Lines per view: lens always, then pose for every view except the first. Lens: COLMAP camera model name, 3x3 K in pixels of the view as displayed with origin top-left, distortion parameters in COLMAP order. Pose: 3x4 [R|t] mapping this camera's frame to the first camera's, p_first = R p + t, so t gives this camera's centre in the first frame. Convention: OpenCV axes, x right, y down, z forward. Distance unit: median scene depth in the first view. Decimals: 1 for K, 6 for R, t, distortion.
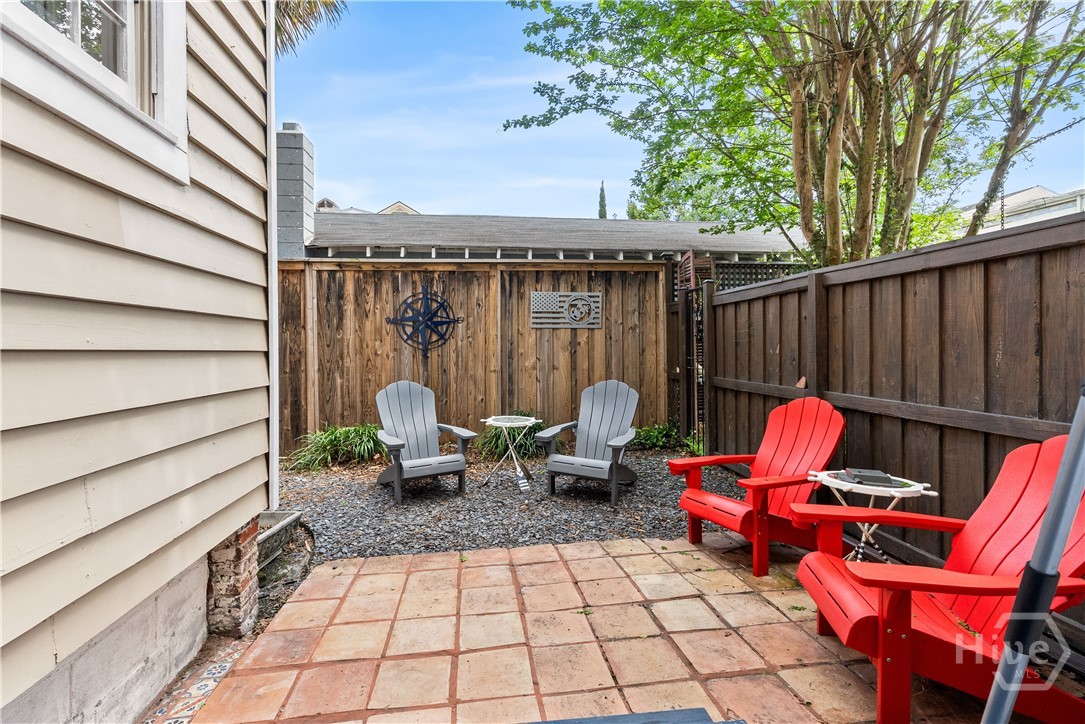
lens RADIAL K [[509.6, 0, 540.1], [0, 509.6, 349.4], [0, 0, 1]] dist [0.016924, 0.000480]
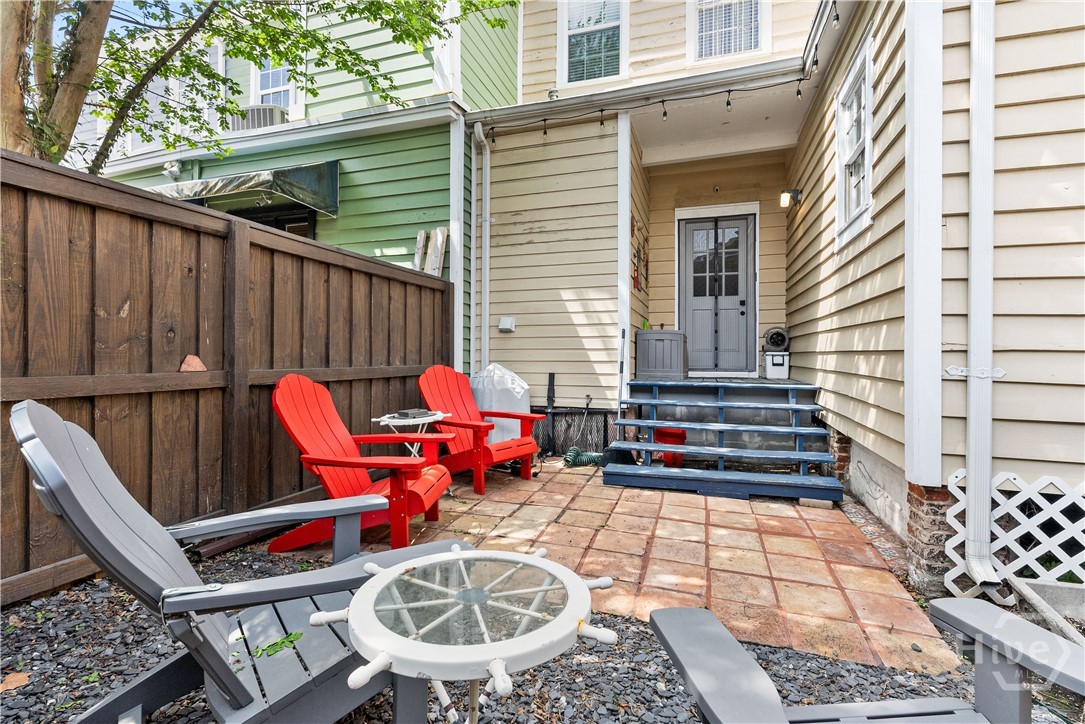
lens RADIAL K [[509.6, 0, 540.1], [0, 509.6, 349.4], [0, 0, 1]] dist [0.016924, 0.000480]
pose [[-0.902097, 0.000567, 0.431534, -0.296234], [-0.001075, 0.999993, -0.003561, 0.067289], [-0.431533, -0.003676, -0.902090, 2.049050]]
